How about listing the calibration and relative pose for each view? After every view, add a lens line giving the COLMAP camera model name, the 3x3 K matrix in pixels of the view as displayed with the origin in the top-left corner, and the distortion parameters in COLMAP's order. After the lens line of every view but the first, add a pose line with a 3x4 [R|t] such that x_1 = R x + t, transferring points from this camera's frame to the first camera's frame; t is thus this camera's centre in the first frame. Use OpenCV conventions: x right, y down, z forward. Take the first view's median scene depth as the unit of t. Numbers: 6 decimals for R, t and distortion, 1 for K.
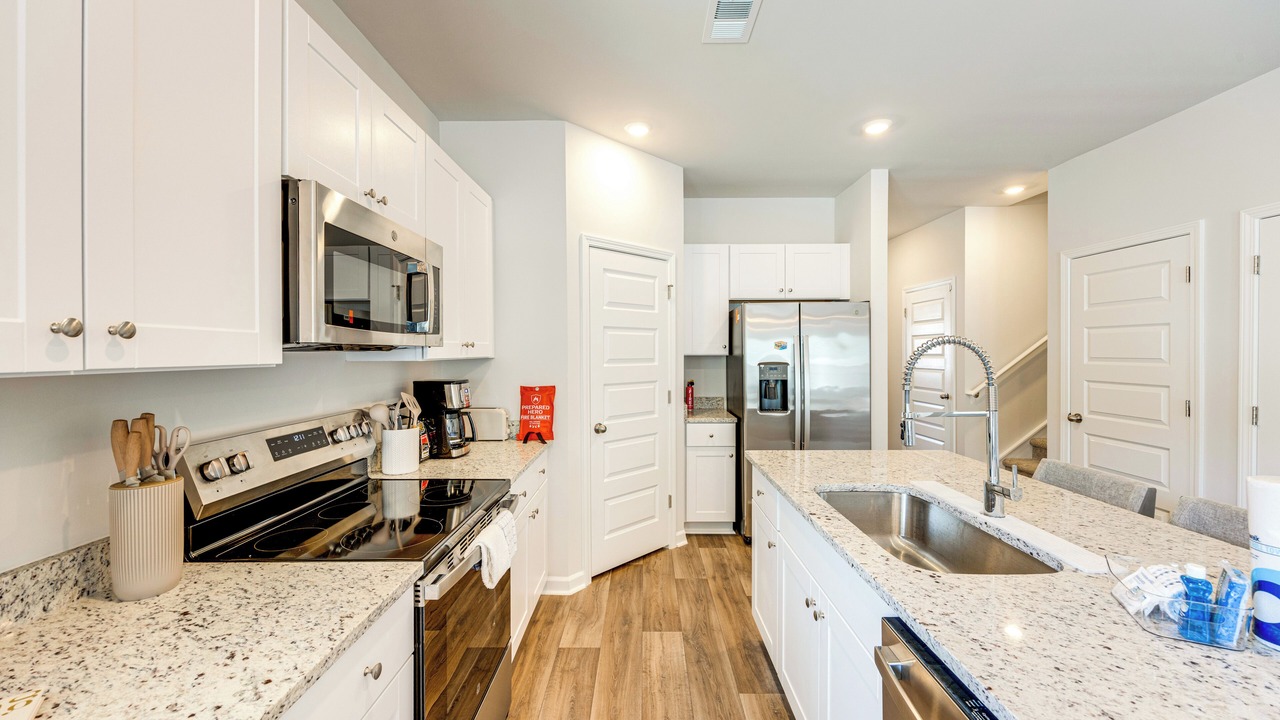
lens RADIAL K [[503.8, 0, 636.2], [0, 503.8, 349.3], [0, 0, 1]] dist [-0.002921, -0.000245]
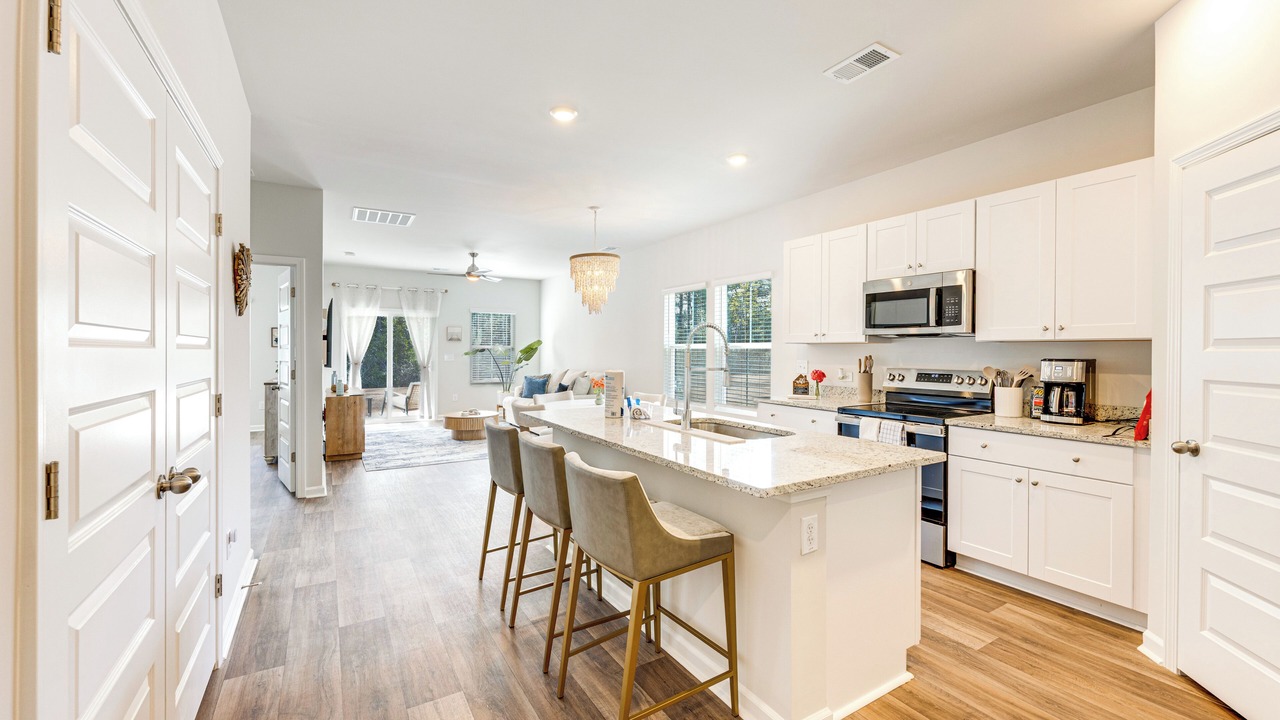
lens RADIAL K [[503.8, 0, 642.4], [0, 503.8, 353.9], [0, 0, 1]] dist [-0.002921, -0.000245]
pose [[-0.848061, 0.000084, -0.529898, 1.052552], [-0.004684, 0.999960, 0.007656, 0.043852], [0.529877, 0.008975, -0.848027, 1.437902]]
